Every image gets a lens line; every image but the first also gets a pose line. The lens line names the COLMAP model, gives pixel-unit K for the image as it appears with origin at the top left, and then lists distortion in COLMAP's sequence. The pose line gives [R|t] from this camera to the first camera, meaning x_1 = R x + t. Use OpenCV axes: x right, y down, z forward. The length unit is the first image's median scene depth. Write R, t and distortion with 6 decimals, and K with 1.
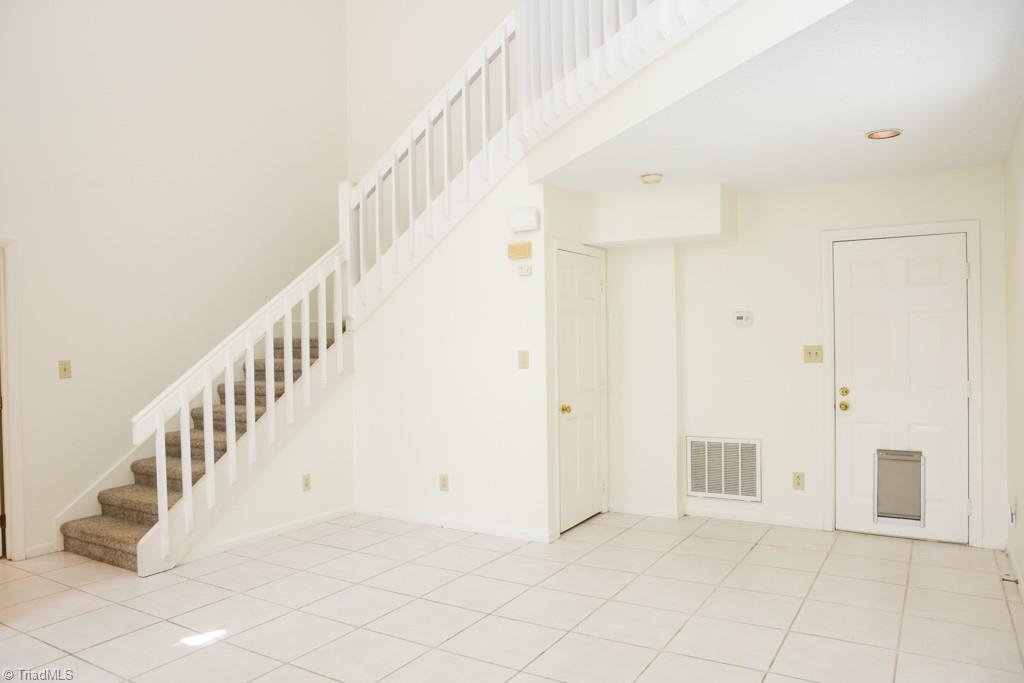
lens RADIAL K [[706.8, 0, 516.7], [0, 706.8, 346.2], [0, 0, 1]] dist [-0.053781, 0.003459]
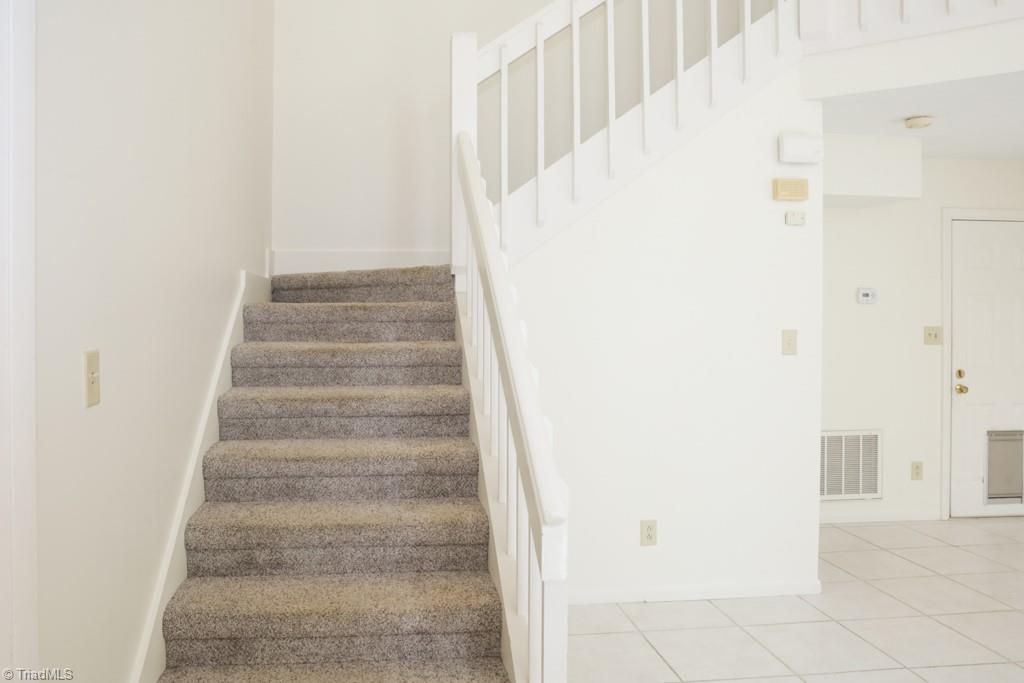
lens RADIAL K [[706.8, 0, 495.2], [0, 706.8, 305.7], [0, 0, 1]] dist [-0.053781, 0.003459]
pose [[0.821449, 0.029288, 0.569529, -0.608151], [-0.014782, 0.999438, -0.030077, 0.007607], [-0.570090, 0.016288, 0.821421, 0.566897]]
